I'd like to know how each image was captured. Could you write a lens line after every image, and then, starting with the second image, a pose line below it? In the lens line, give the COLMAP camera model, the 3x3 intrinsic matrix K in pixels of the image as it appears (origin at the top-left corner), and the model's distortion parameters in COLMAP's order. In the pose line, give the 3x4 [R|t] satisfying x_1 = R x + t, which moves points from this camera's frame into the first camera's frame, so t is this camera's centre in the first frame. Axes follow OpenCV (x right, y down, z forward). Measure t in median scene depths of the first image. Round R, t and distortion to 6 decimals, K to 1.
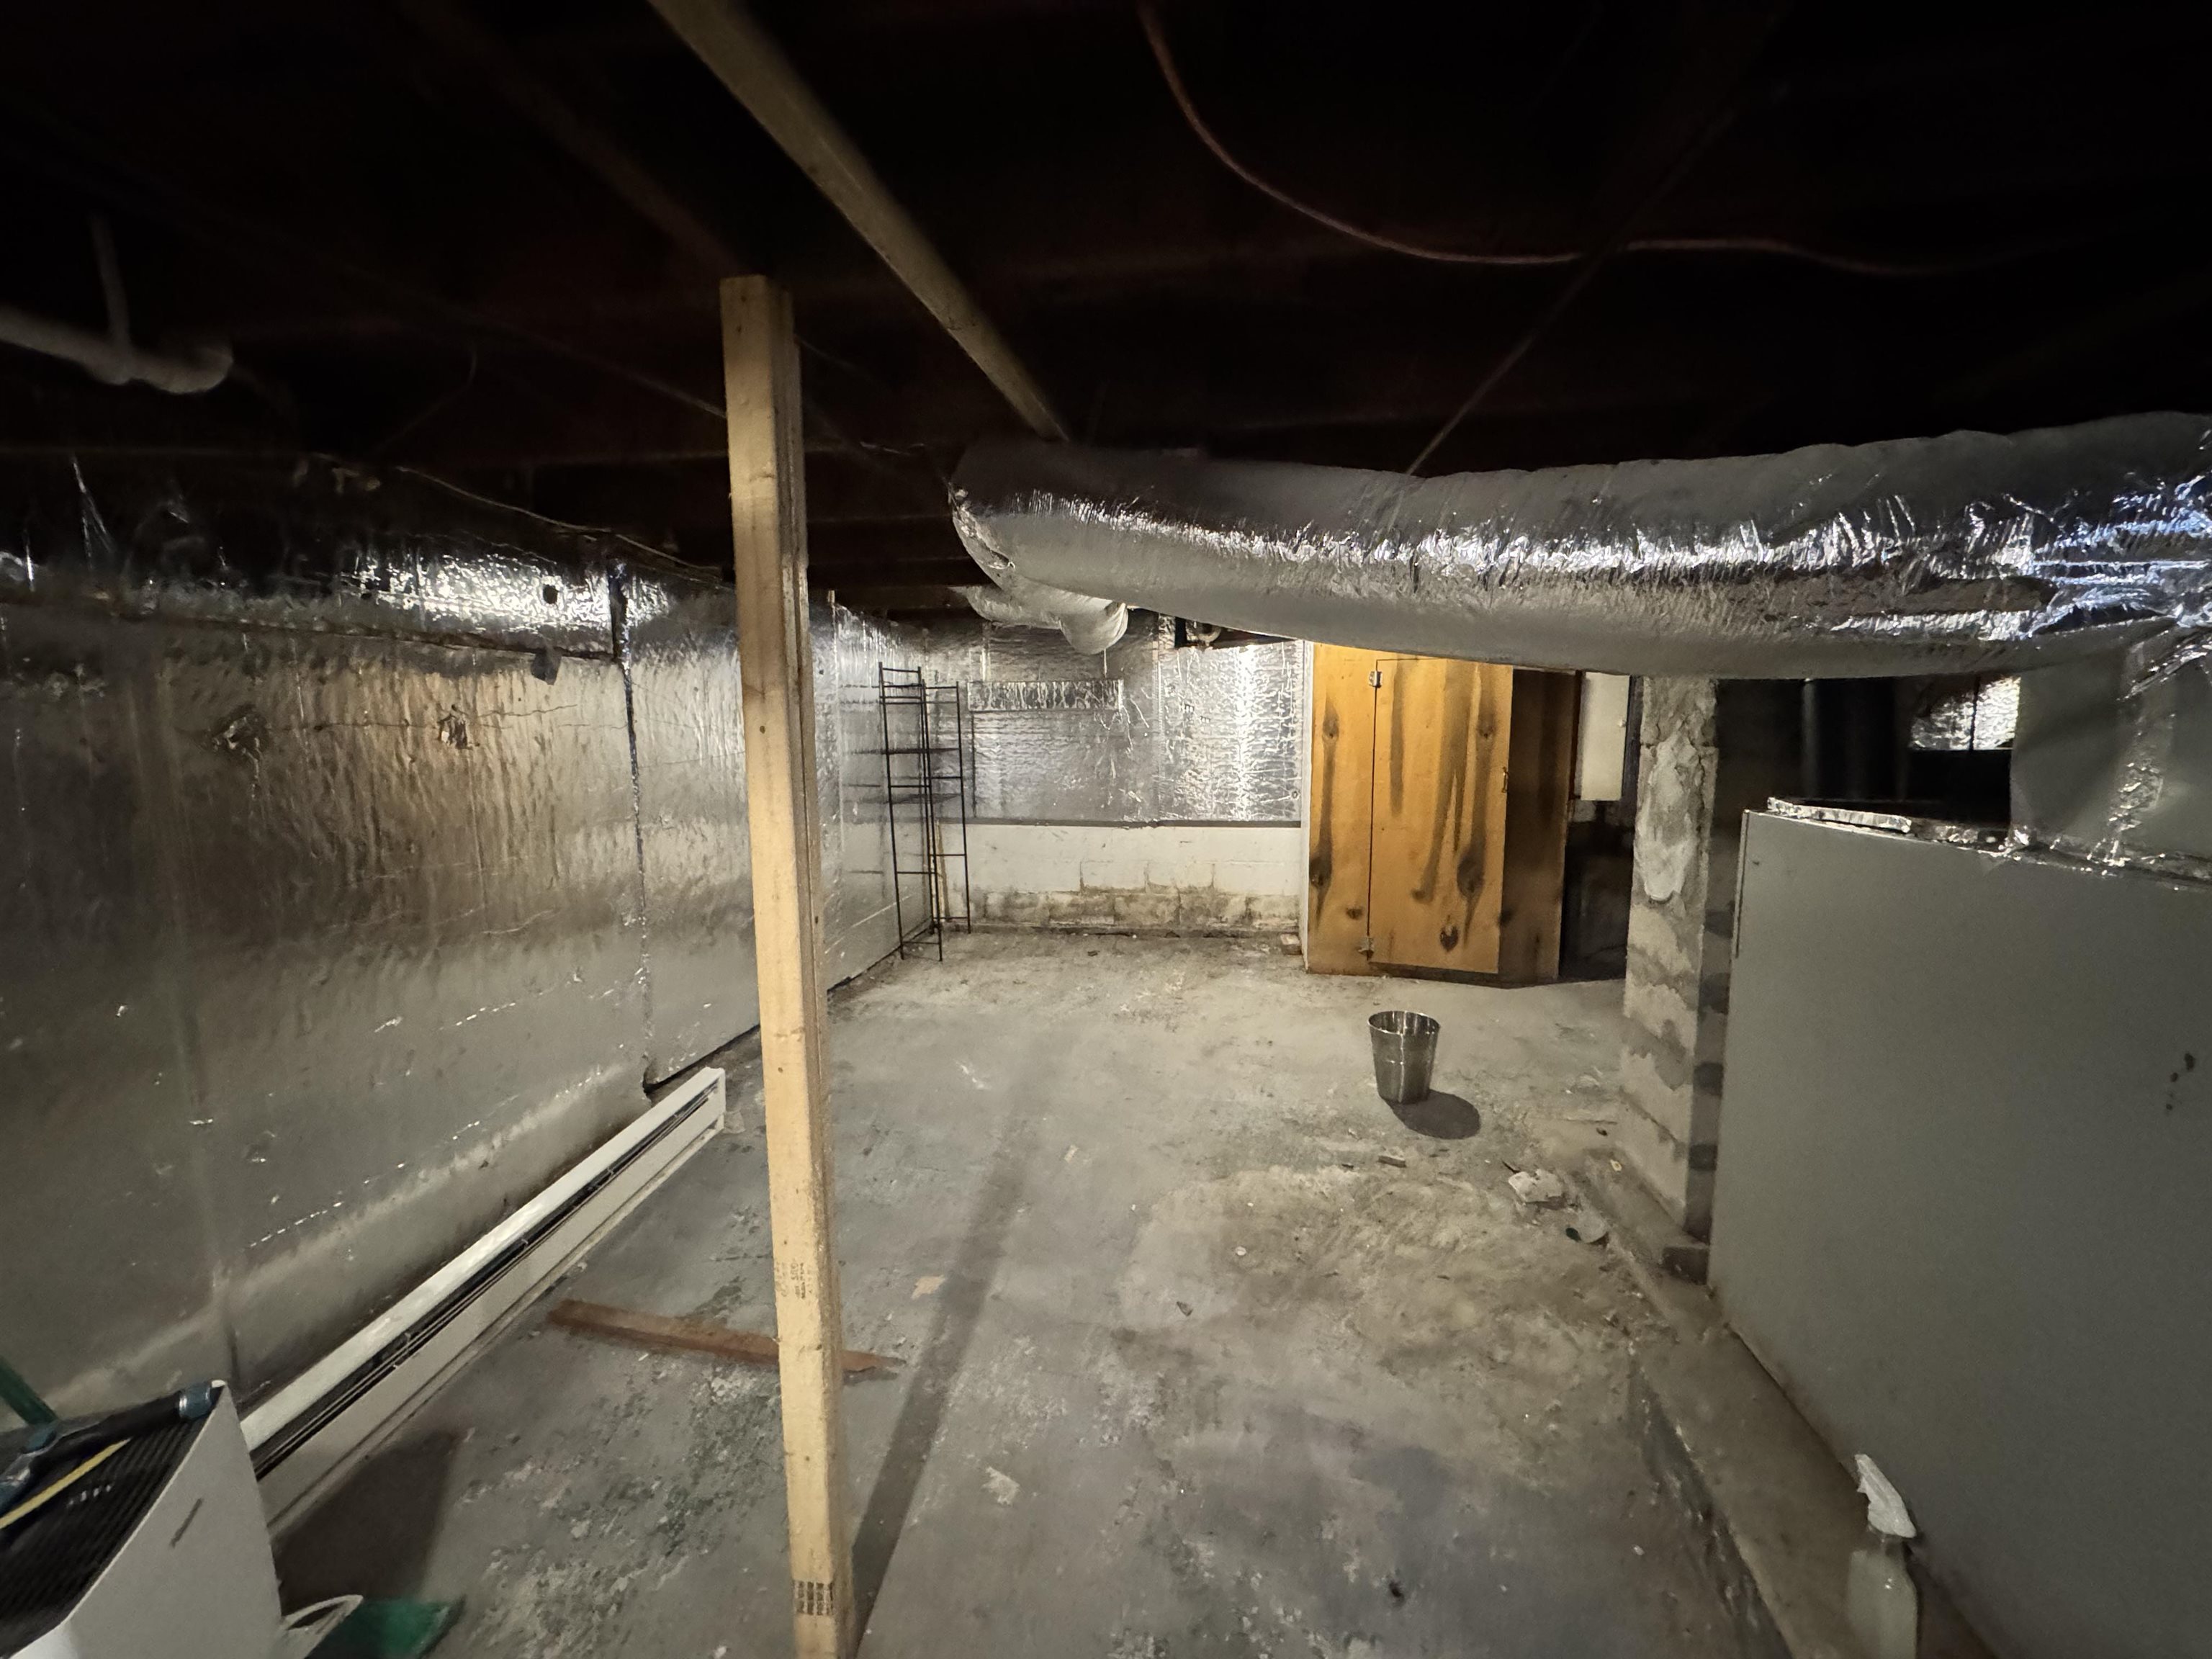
lens RADIAL K [[875.4, 0, 1106.0], [0, 875.4, 823.8], [0, 0, 1]] dist [-0.001029, -0.000225]
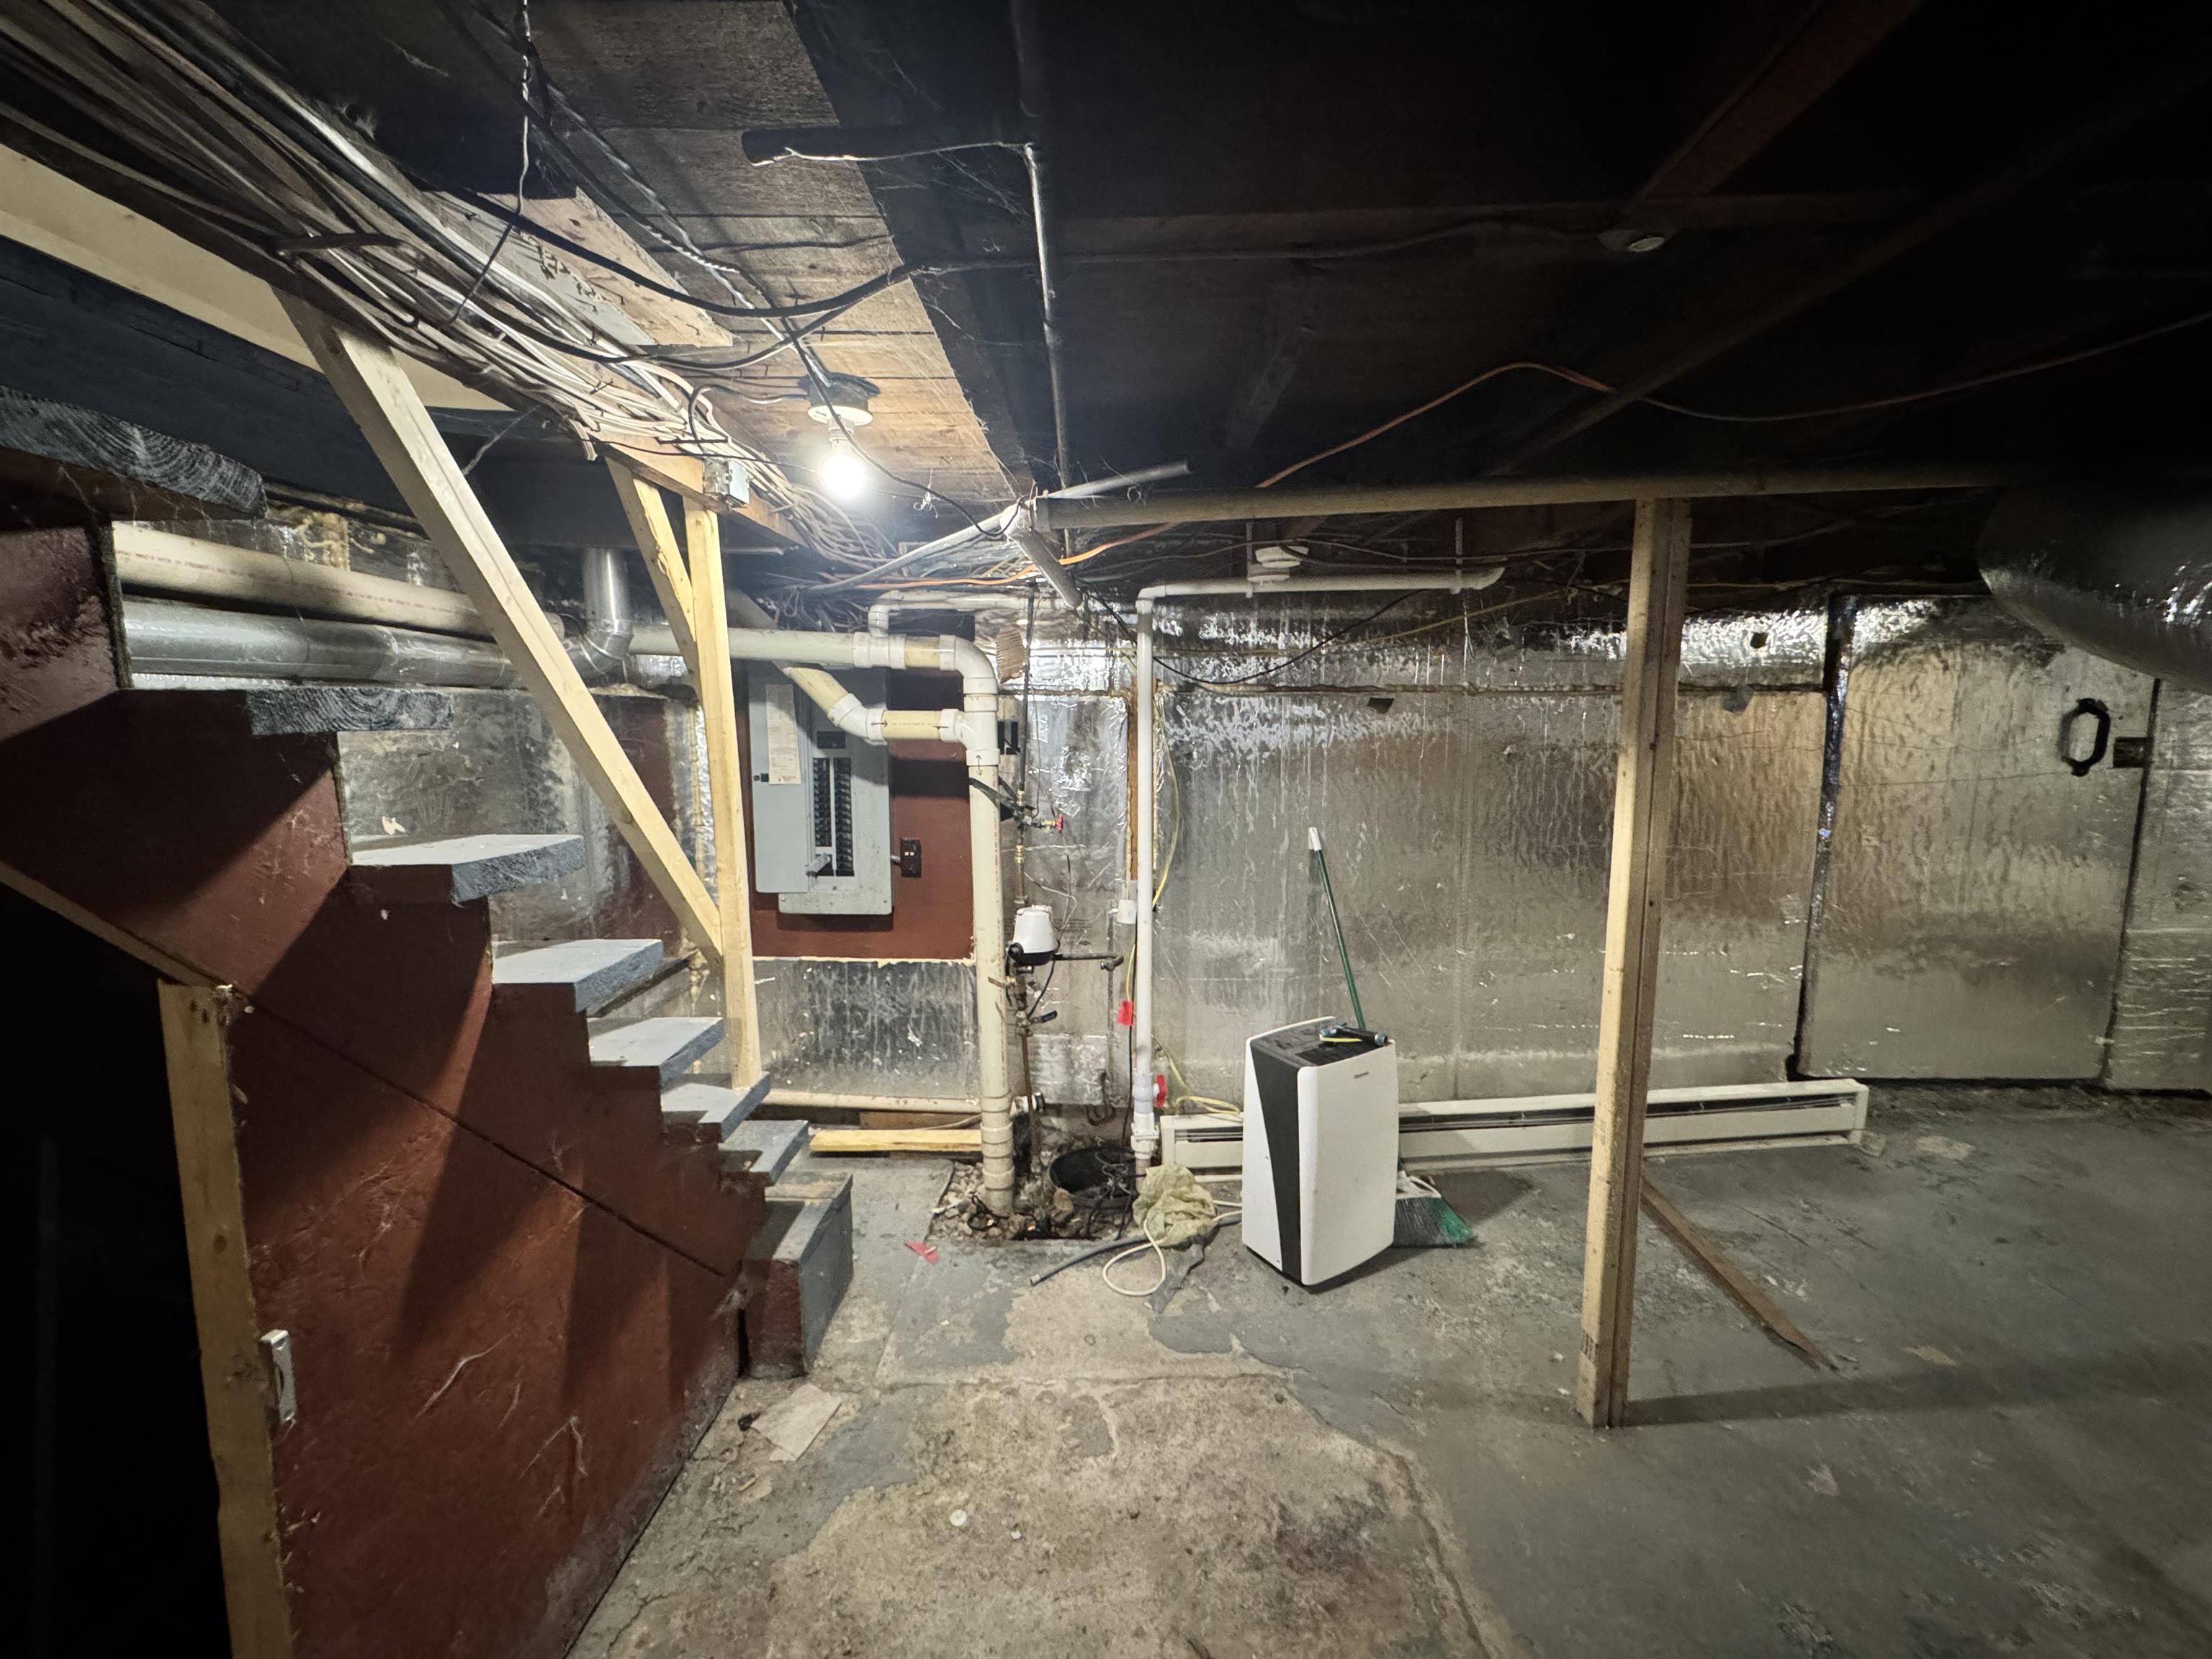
lens RADIAL K [[875.4, 0, 1106.0], [0, 875.4, 823.8], [0, 0, 1]] dist [-0.001029, -0.000225]
pose [[0.151179, 0.121429, -0.981020, 0.412588], [-0.110236, 0.988307, 0.105343, -0.033214], [0.982341, 0.092218, 0.162797, -0.066359]]
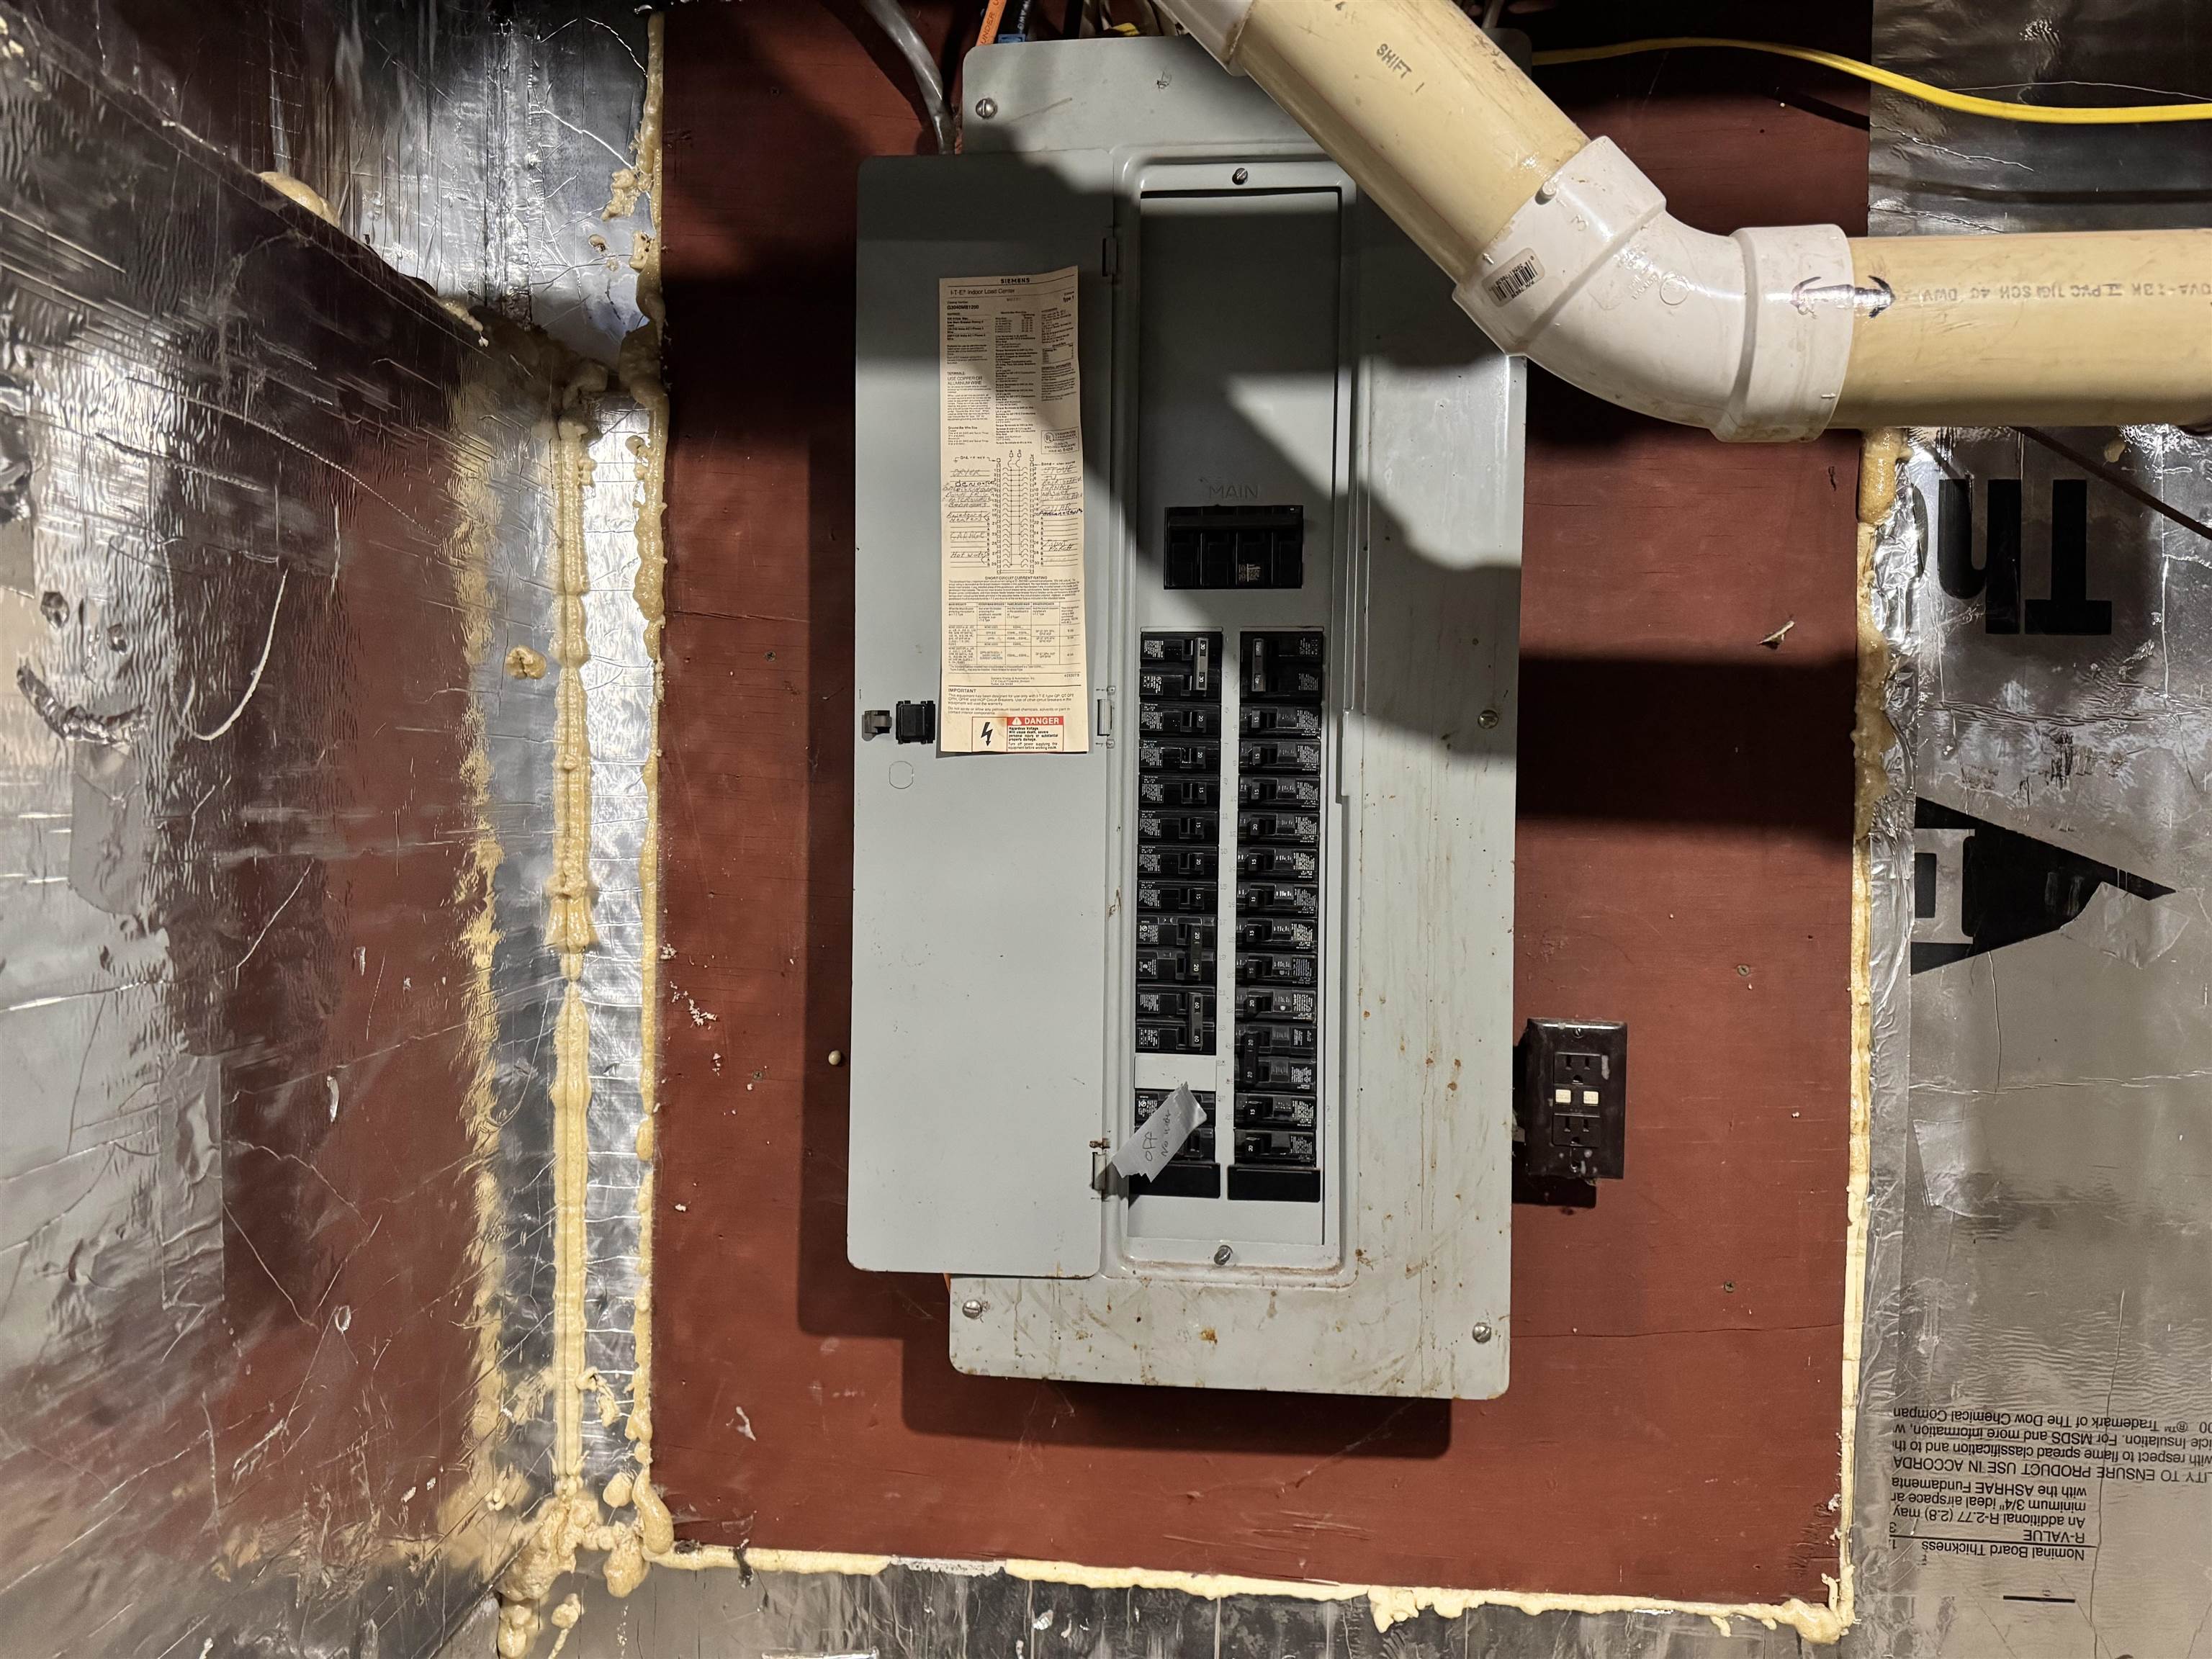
lens RADIAL K [[1543.7, 0, 1106.0], [0, 1543.7, 829.5], [0, 0, 1]] dist [0.149477, -0.255544]
pose [[0.109686, 0.037547, -0.993257, -0.310452], [-0.121413, 0.992309, 0.024103, 0.083247], [0.986523, 0.117951, 0.113401, -0.303448]]
